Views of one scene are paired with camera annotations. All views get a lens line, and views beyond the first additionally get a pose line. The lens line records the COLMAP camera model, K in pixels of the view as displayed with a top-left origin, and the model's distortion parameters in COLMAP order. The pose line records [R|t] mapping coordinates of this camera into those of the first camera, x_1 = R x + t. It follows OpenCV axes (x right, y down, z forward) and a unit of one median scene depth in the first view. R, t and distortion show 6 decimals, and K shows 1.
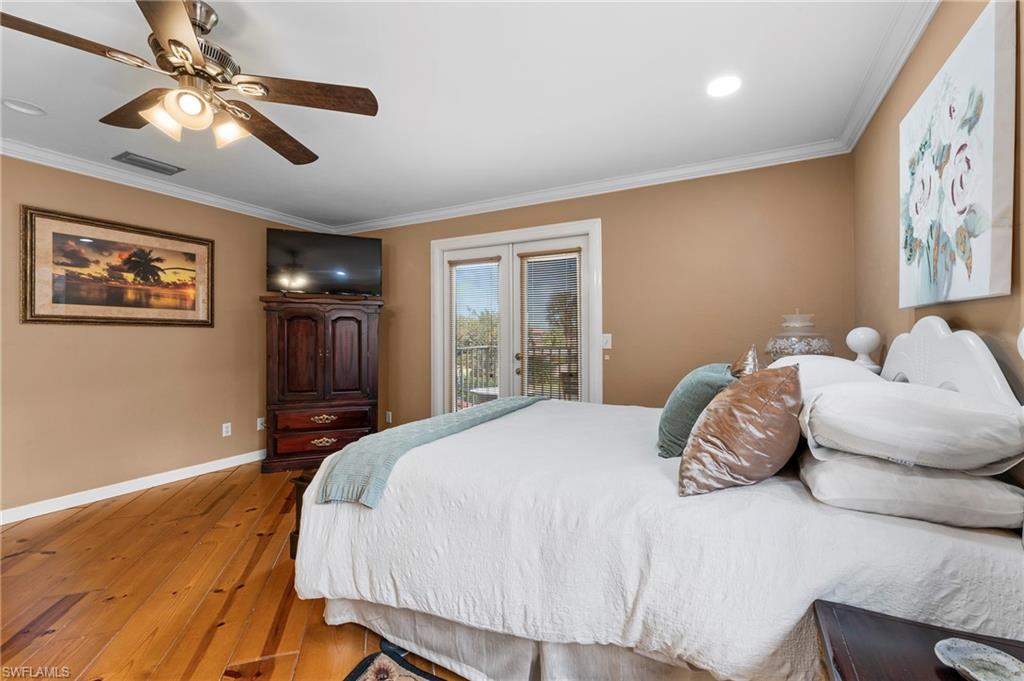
lens RADIAL K [[423.2, 0, 518.5], [0, 423.2, 336.7], [0, 0, 1]] dist [-0.008269, -0.000682]
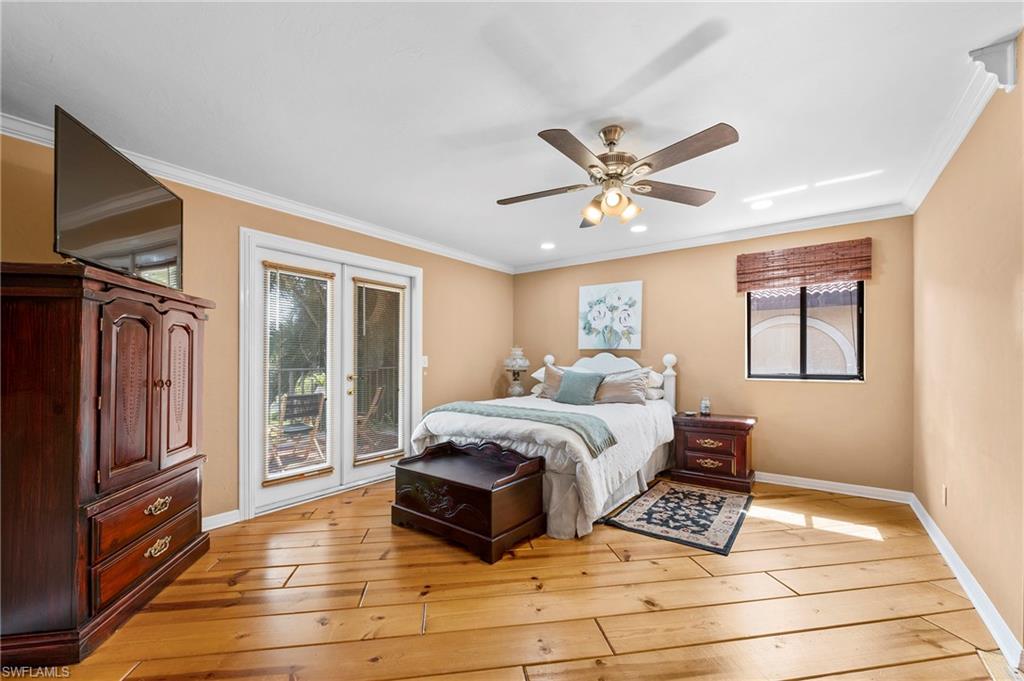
lens RADIAL K [[414.8, 0, 517.9], [0, 414.8, 336.5], [0, 0, 1]] dist [-0.006928, -0.000286]
pose [[0.156322, 0.053685, 0.986246, -1.044858], [-0.003255, 0.998544, -0.053838, 0.001429], [-0.987701, 0.005206, 0.156269, 0.503128]]
